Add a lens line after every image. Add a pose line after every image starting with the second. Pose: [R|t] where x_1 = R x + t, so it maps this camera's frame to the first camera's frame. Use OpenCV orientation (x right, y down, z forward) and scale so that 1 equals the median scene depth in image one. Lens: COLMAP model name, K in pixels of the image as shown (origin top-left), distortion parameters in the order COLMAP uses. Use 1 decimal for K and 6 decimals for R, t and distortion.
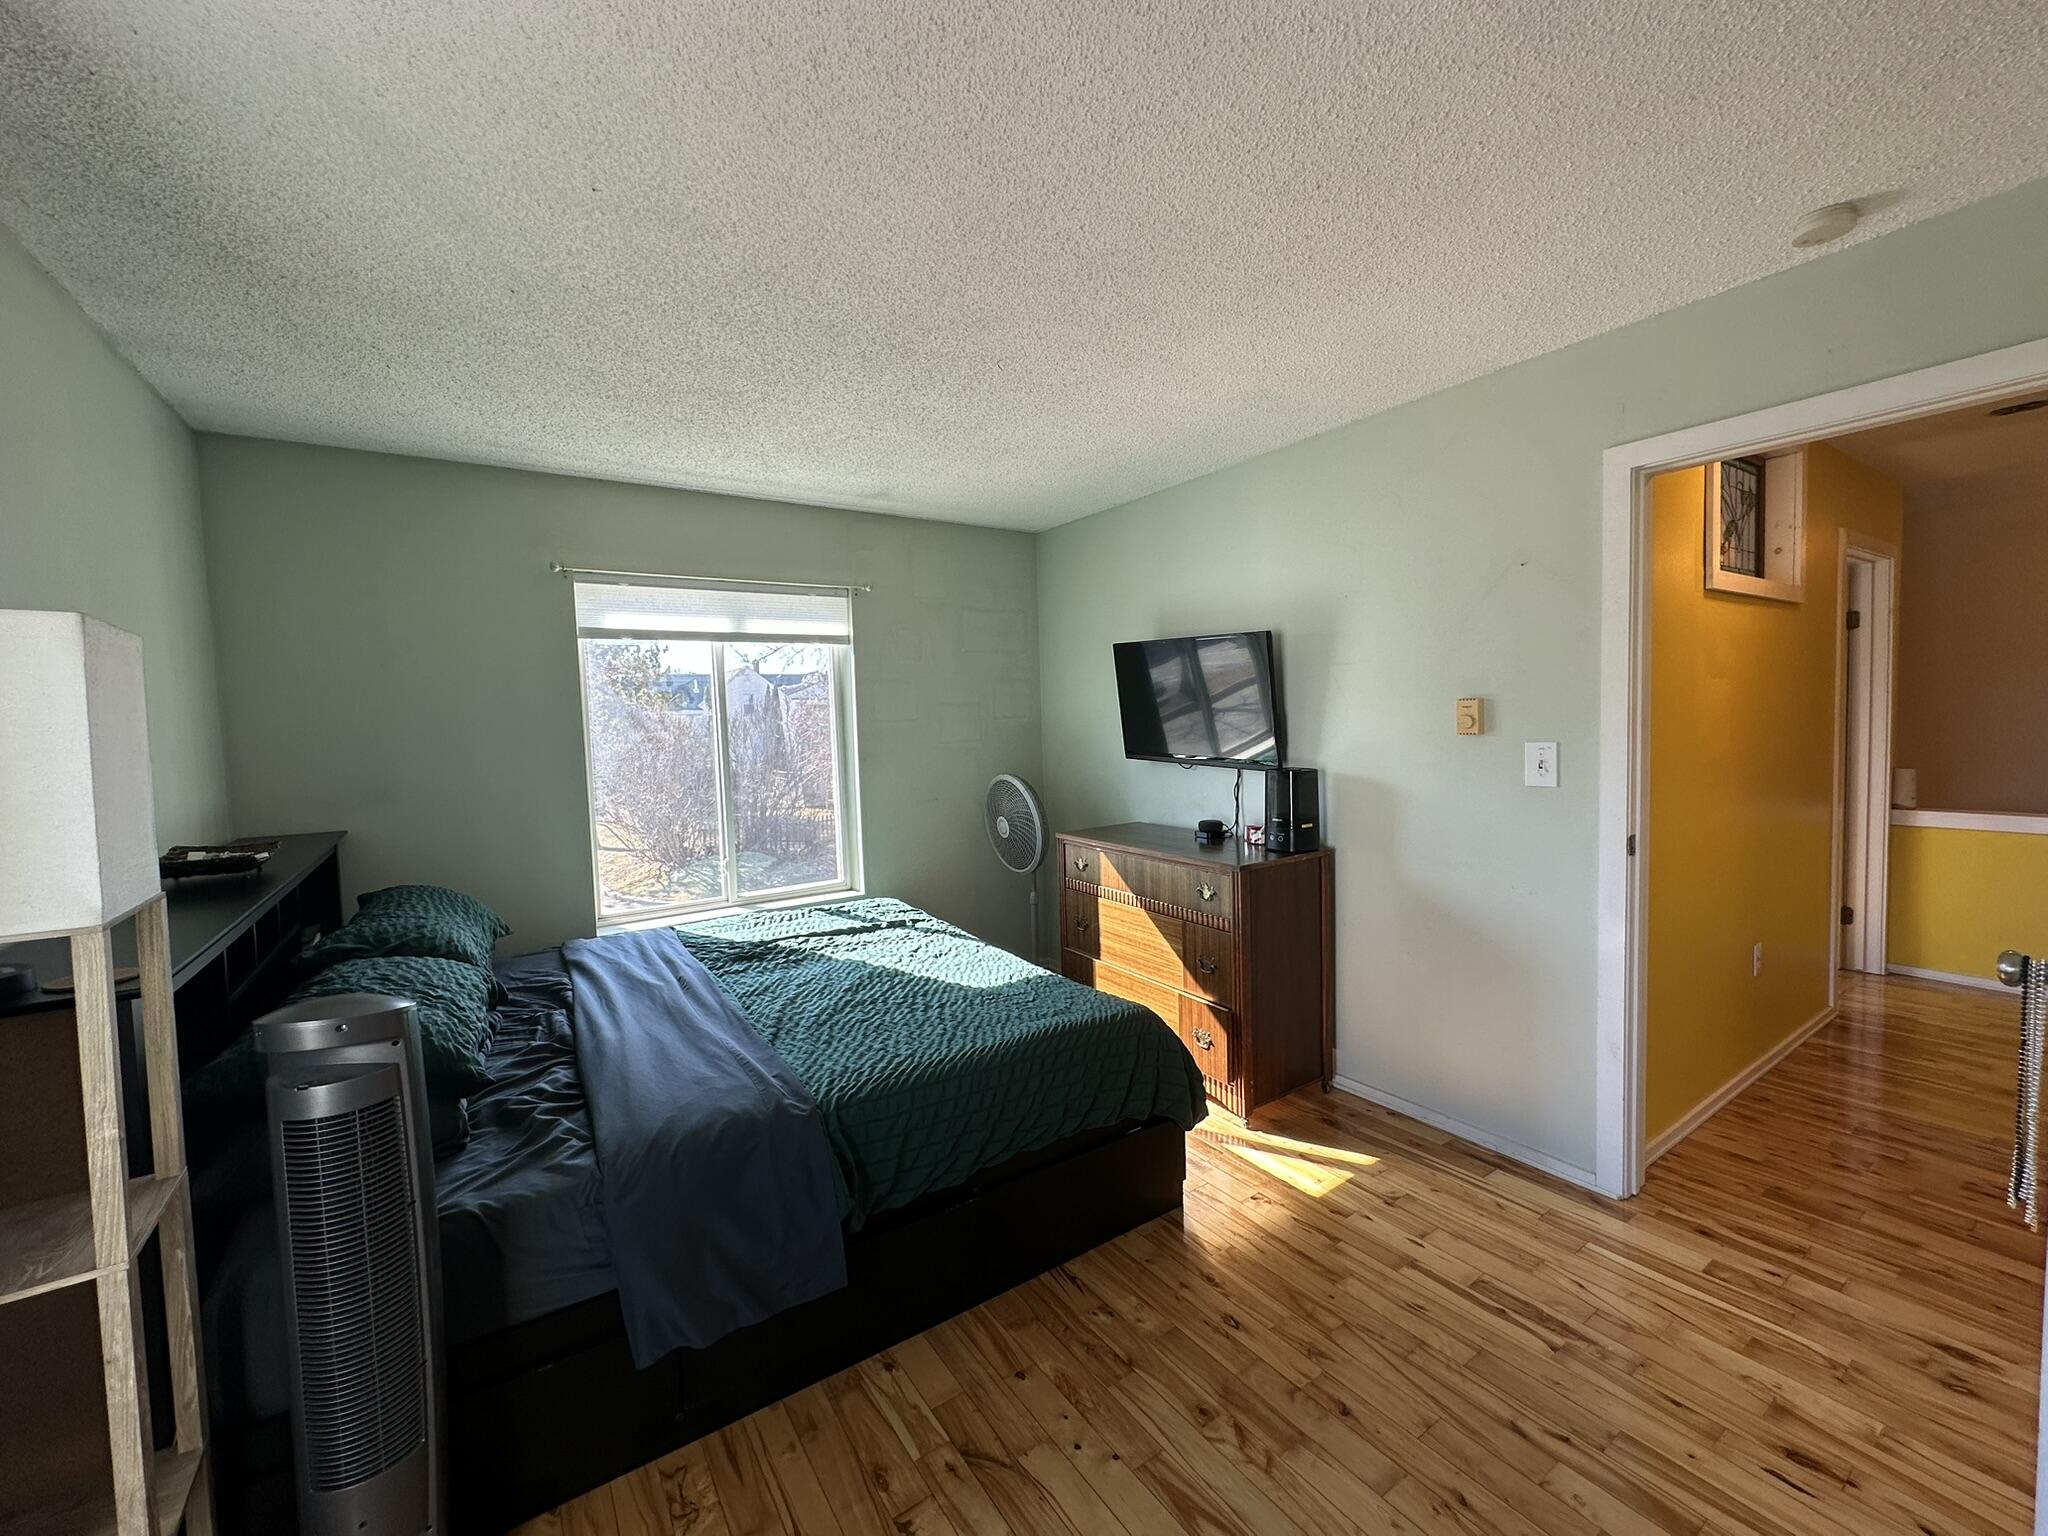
lens RADIAL K [[821.7, 0, 1024.0], [0, 821.7, 768.0], [0, 0, 1]] dist [-0.001409, 0.000204]
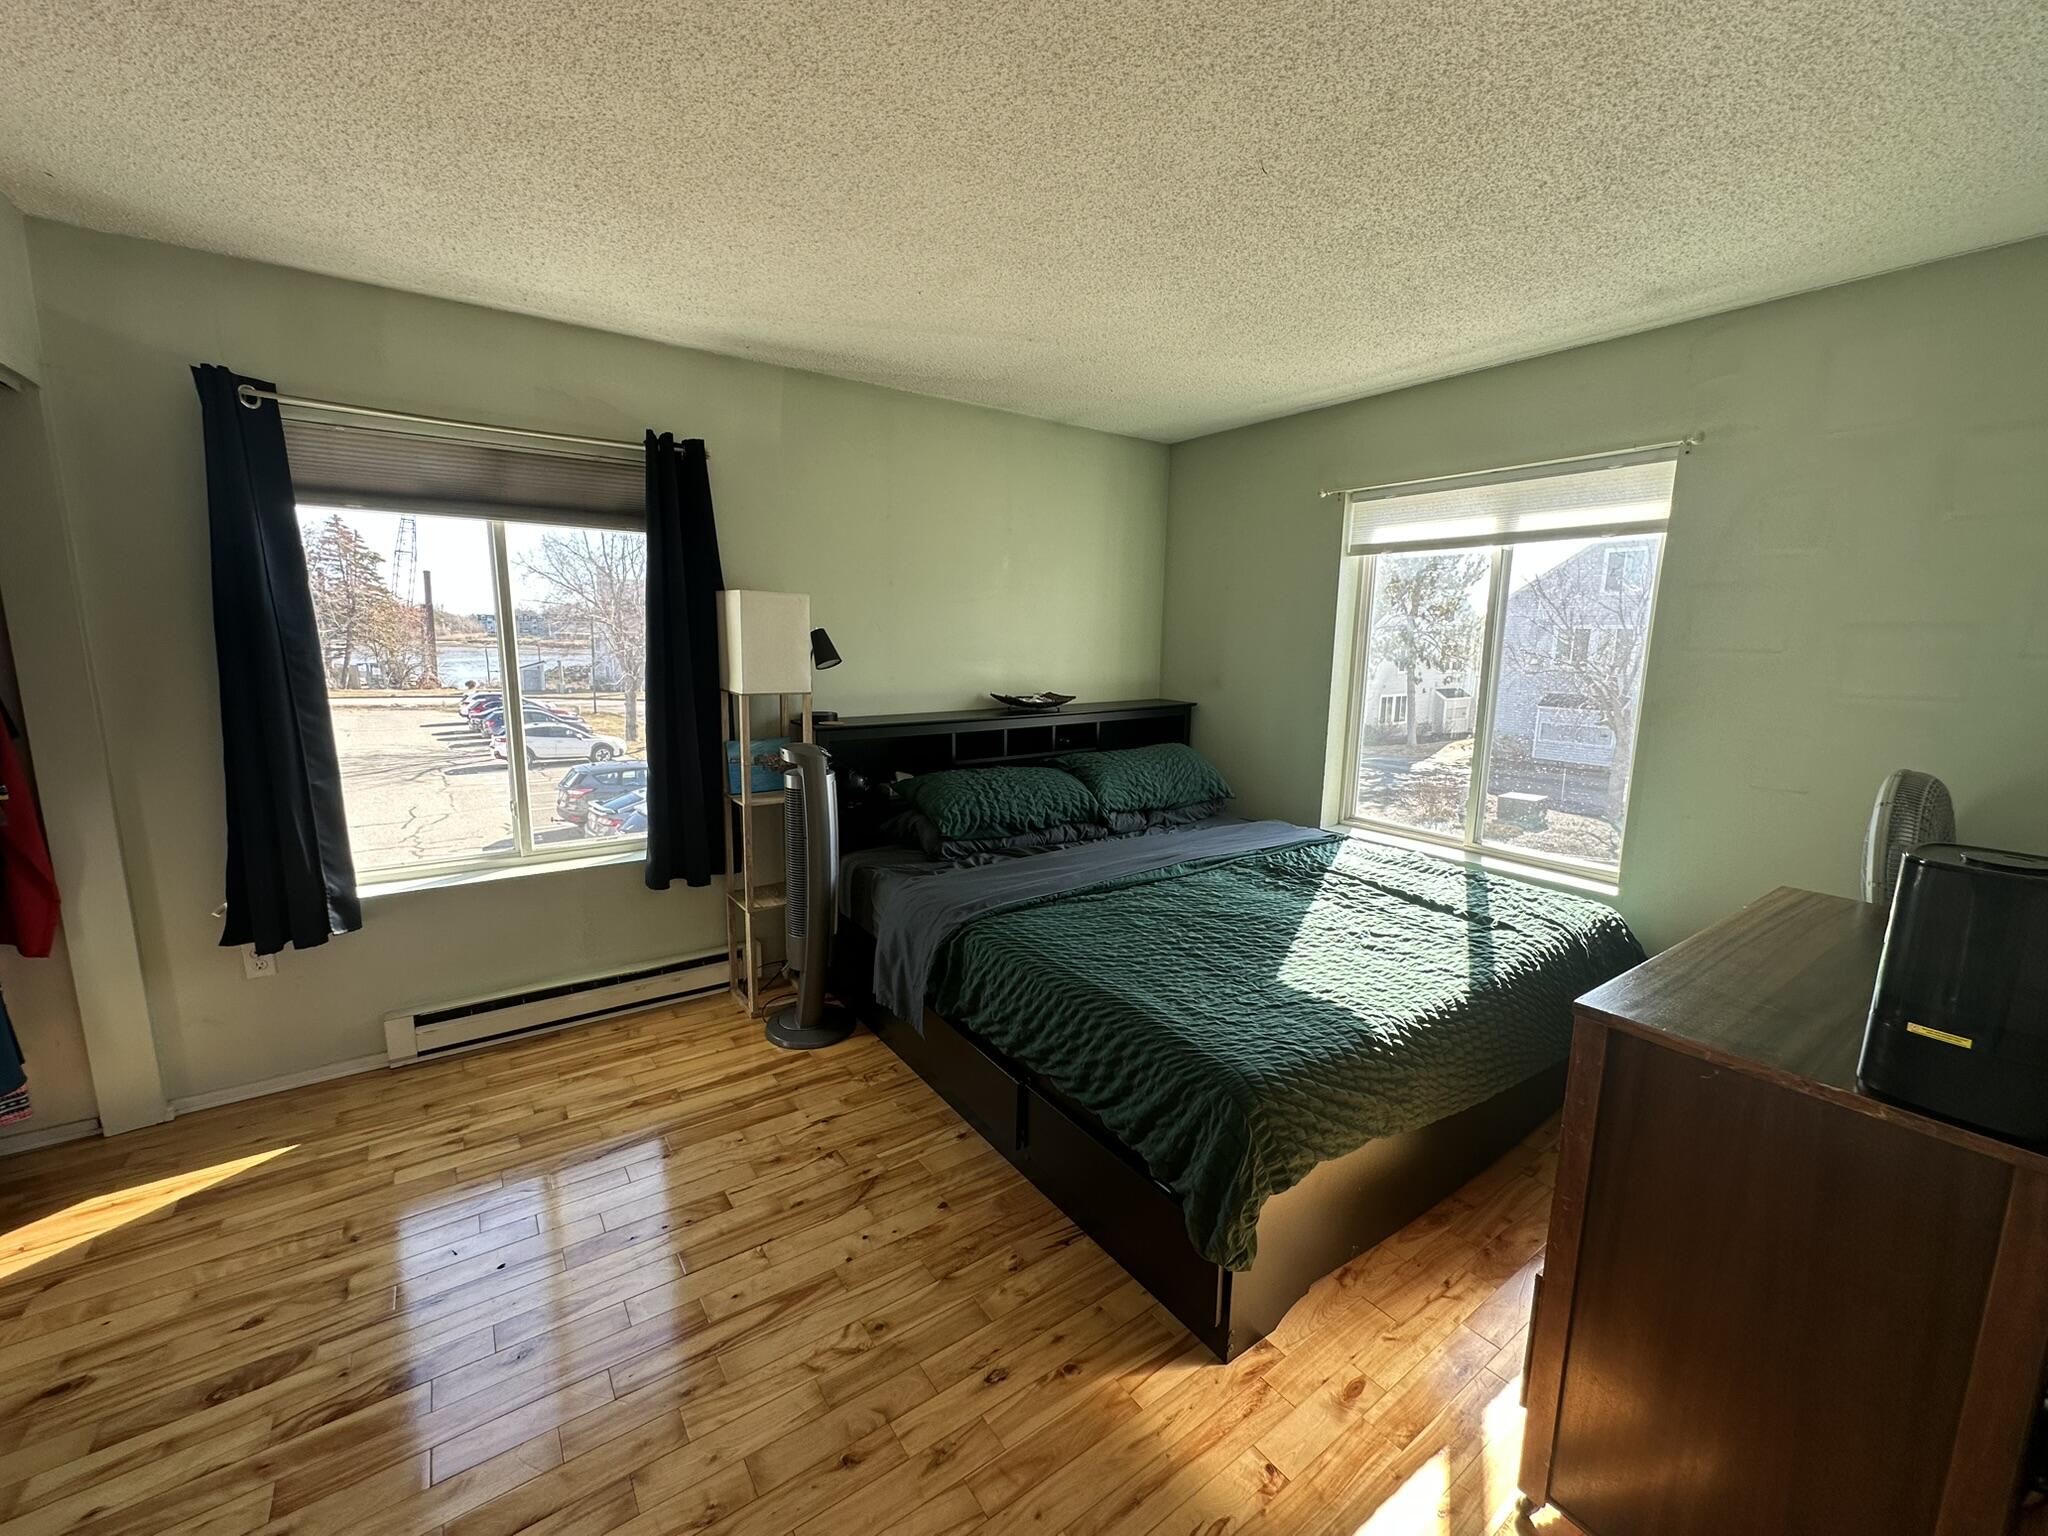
lens RADIAL K [[821.7, 0, 1024.0], [0, 821.7, 768.0], [0, 0, 1]] dist [-0.001409, 0.000204]
pose [[0.029286, 0.193120, -0.980738, 0.766466], [-0.078355, 0.978583, 0.190356, -0.079259], [0.996495, 0.071271, 0.043791, 0.756866]]
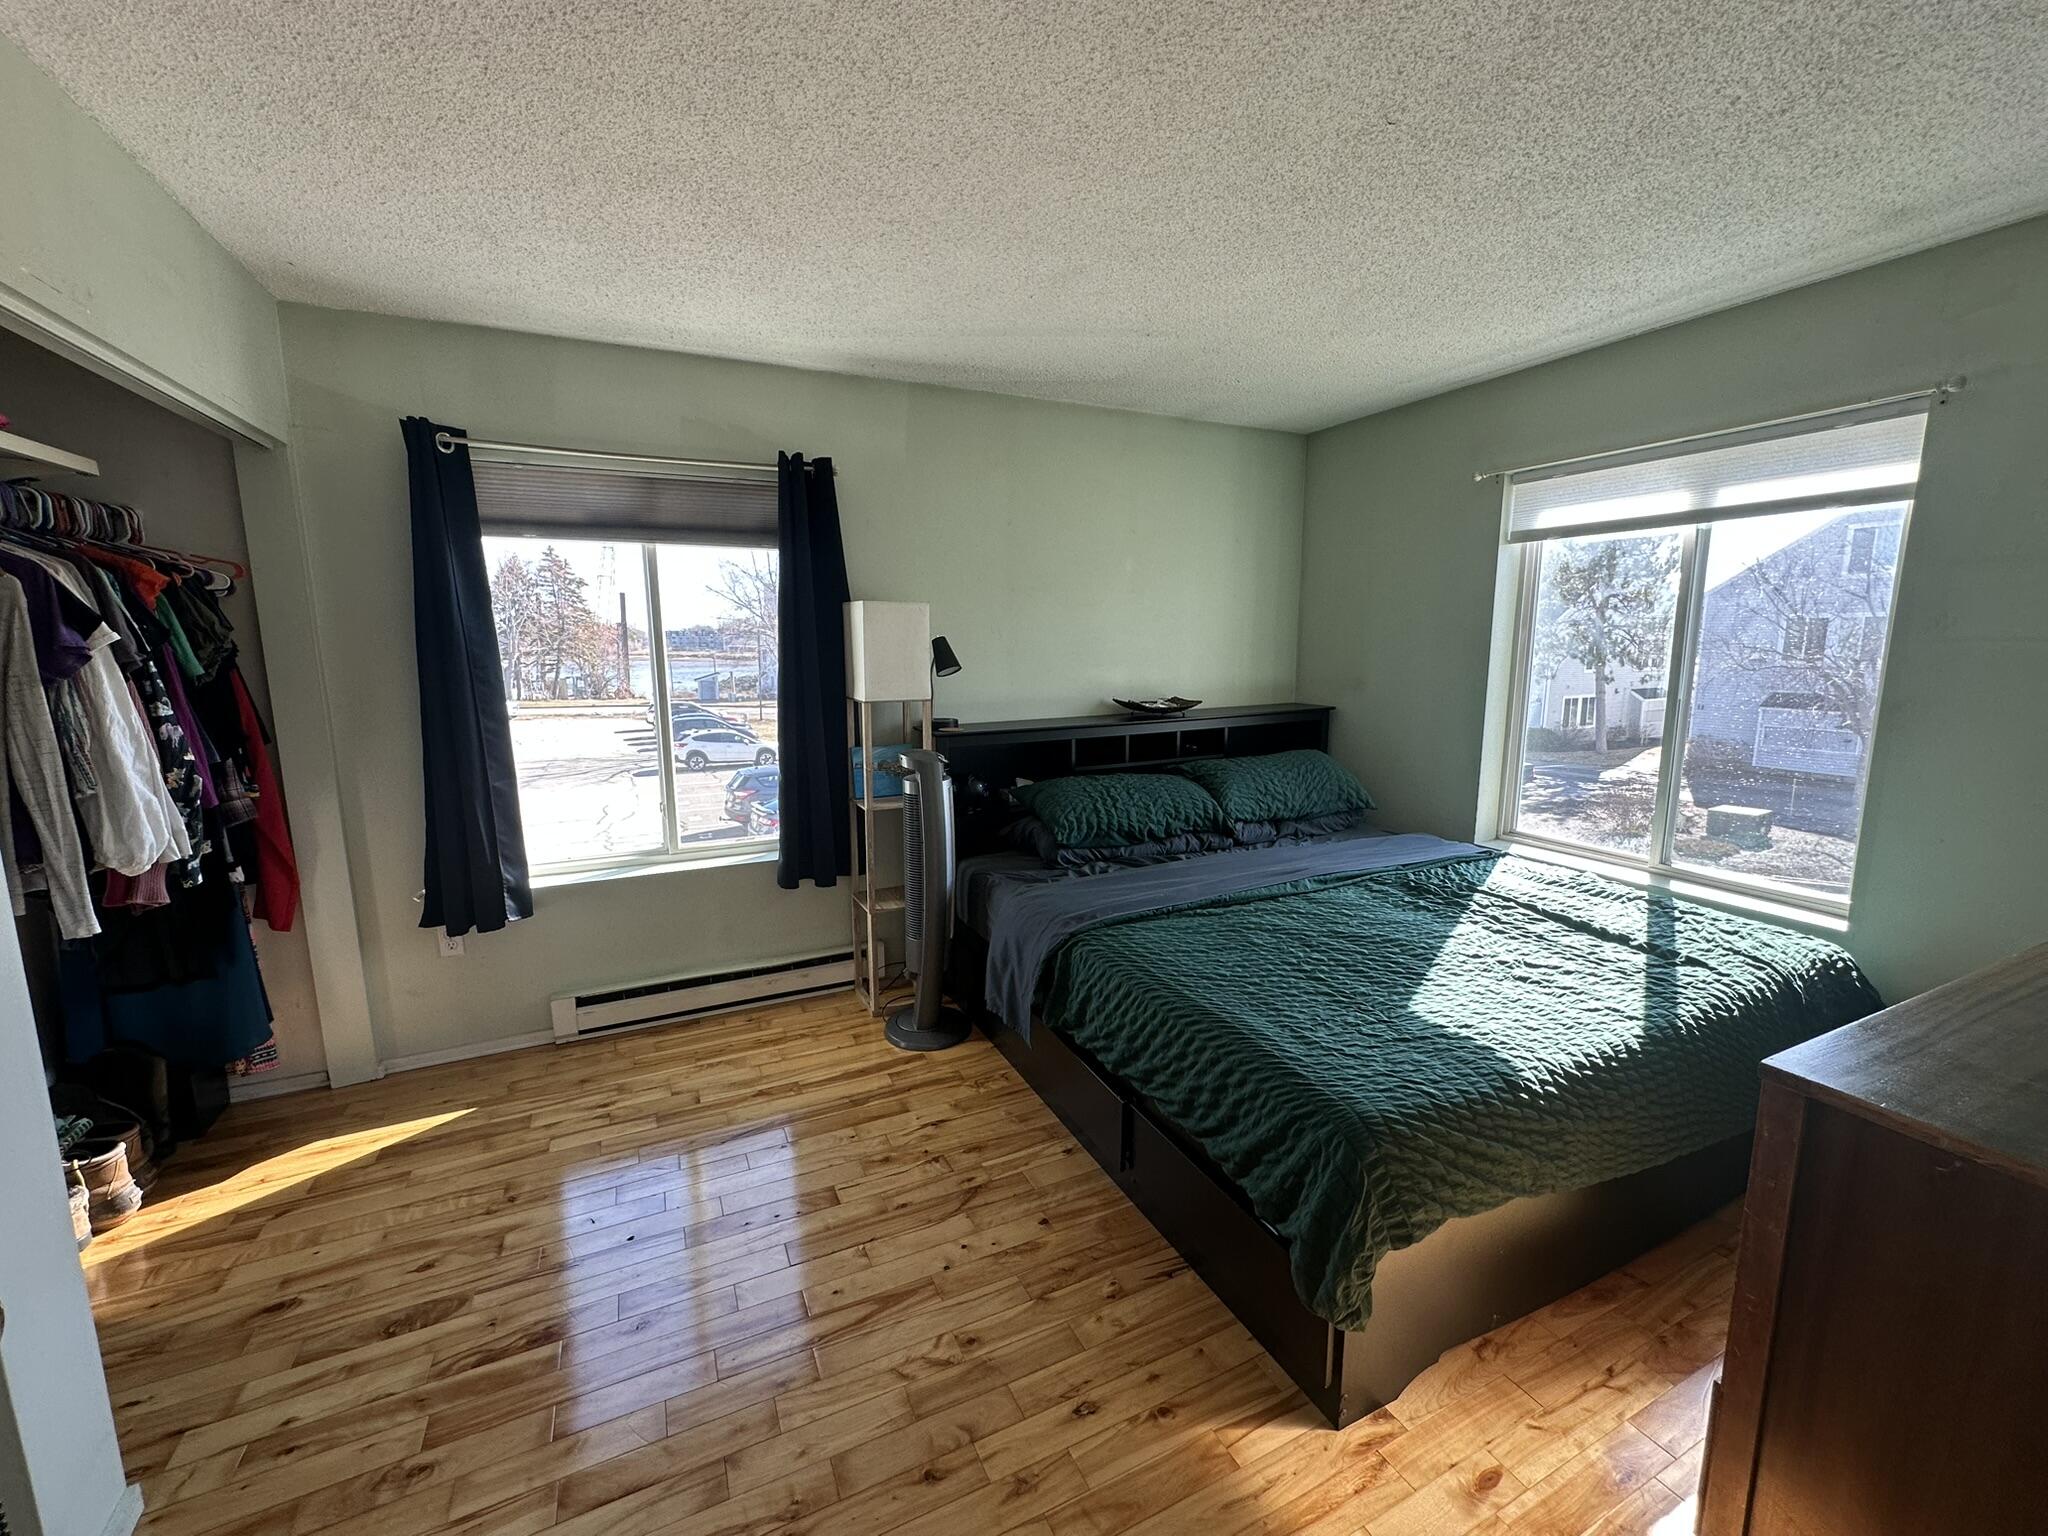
lens RADIAL K [[821.7, 0, 1024.0], [0, 821.7, 768.0], [0, 0, 1]] dist [-0.001409, 0.000204]
pose [[-0.141629, 0.186592, -0.972175, 0.743770], [-0.050924, 0.979401, 0.195398, -0.080200], [0.988609, 0.077181, -0.129210, 0.795901]]
